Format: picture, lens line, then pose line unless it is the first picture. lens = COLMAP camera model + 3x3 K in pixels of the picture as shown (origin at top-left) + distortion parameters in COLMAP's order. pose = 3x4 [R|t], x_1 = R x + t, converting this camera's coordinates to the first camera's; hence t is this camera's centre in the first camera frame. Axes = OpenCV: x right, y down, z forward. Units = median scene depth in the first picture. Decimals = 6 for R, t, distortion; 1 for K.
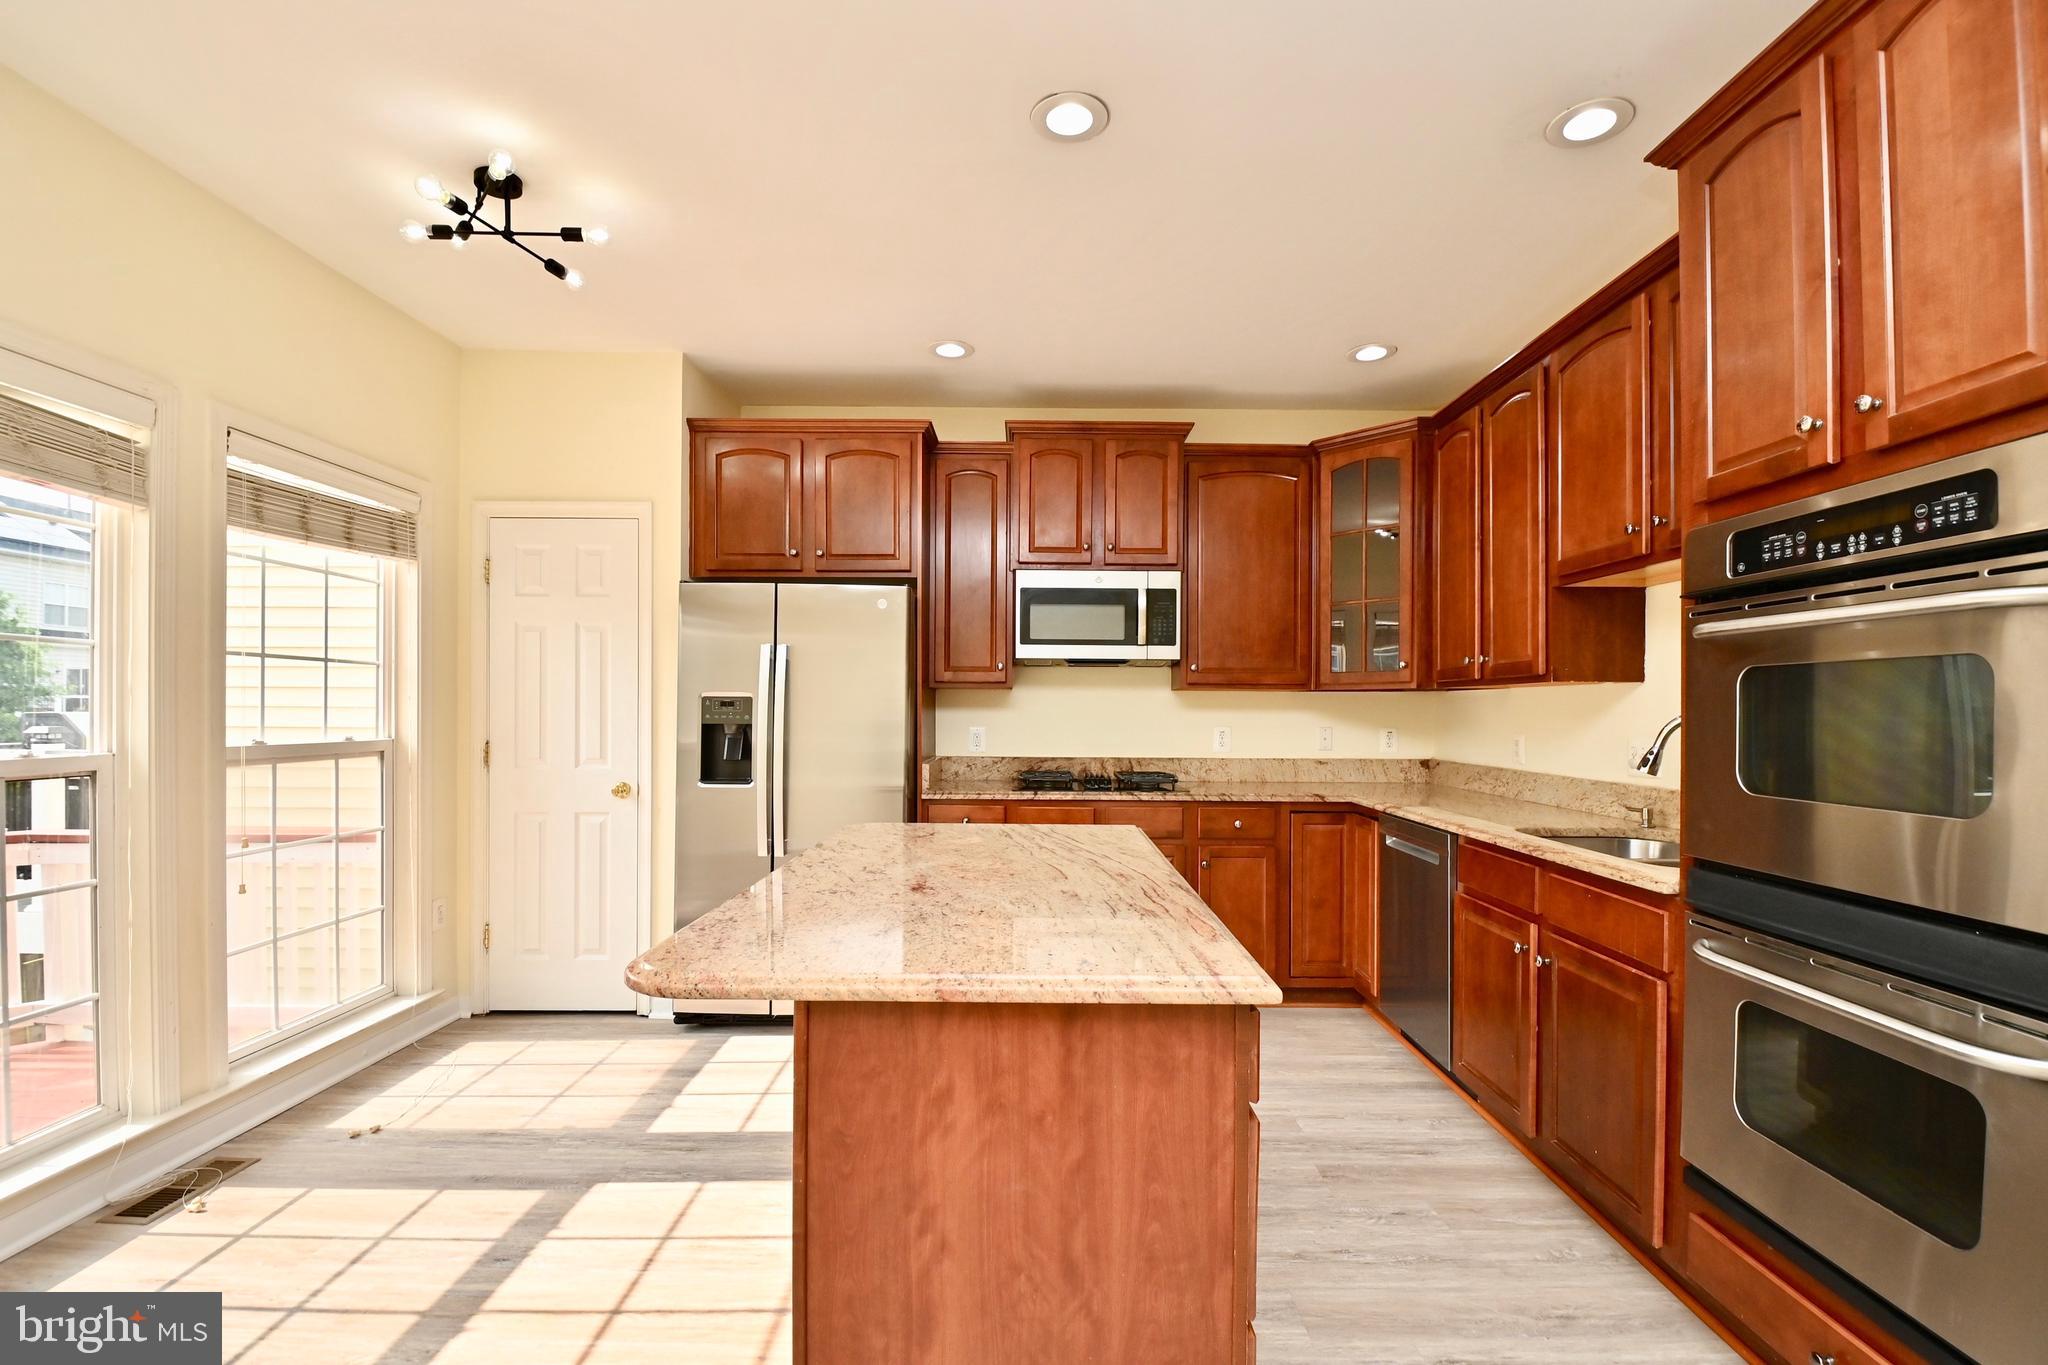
lens RADIAL K [[897.6, 0, 1035.9], [0, 897.6, 706.5], [0, 0, 1]] dist [0.009413, -0.018423]
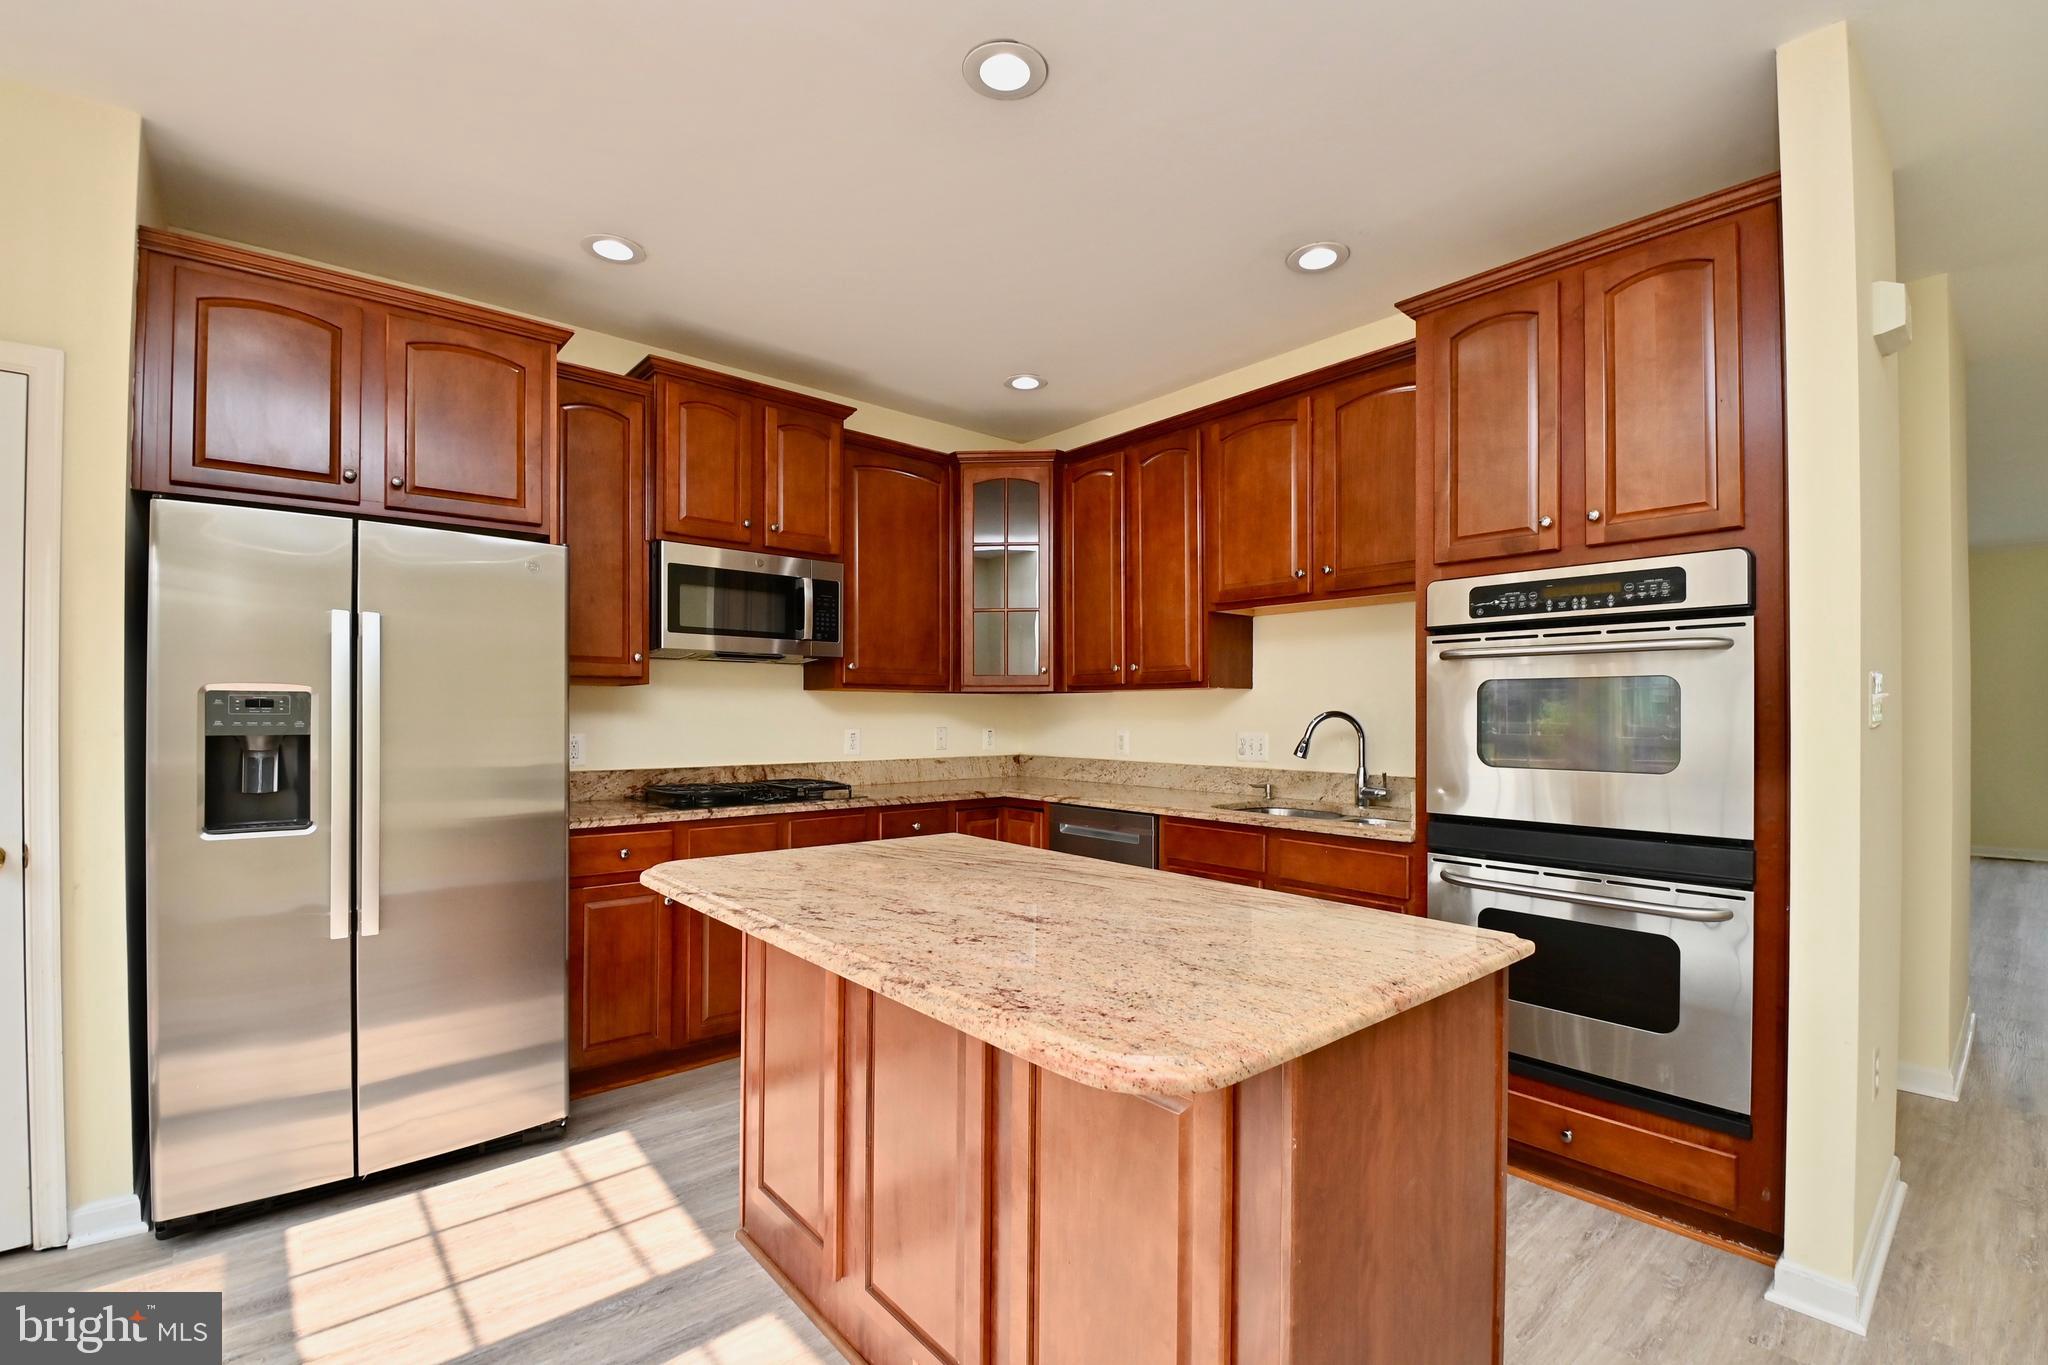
lens RADIAL K [[897.6, 0, 1038.5], [0, 897.6, 709.3], [0, 0, 1]] dist [0.009413, -0.018423]
pose [[0.752453, -0.001046, 0.658645, -0.360390], [0.000241, 0.999999, 0.001312, 0.000931], [-0.658646, -0.000829, 0.752452, 0.186488]]
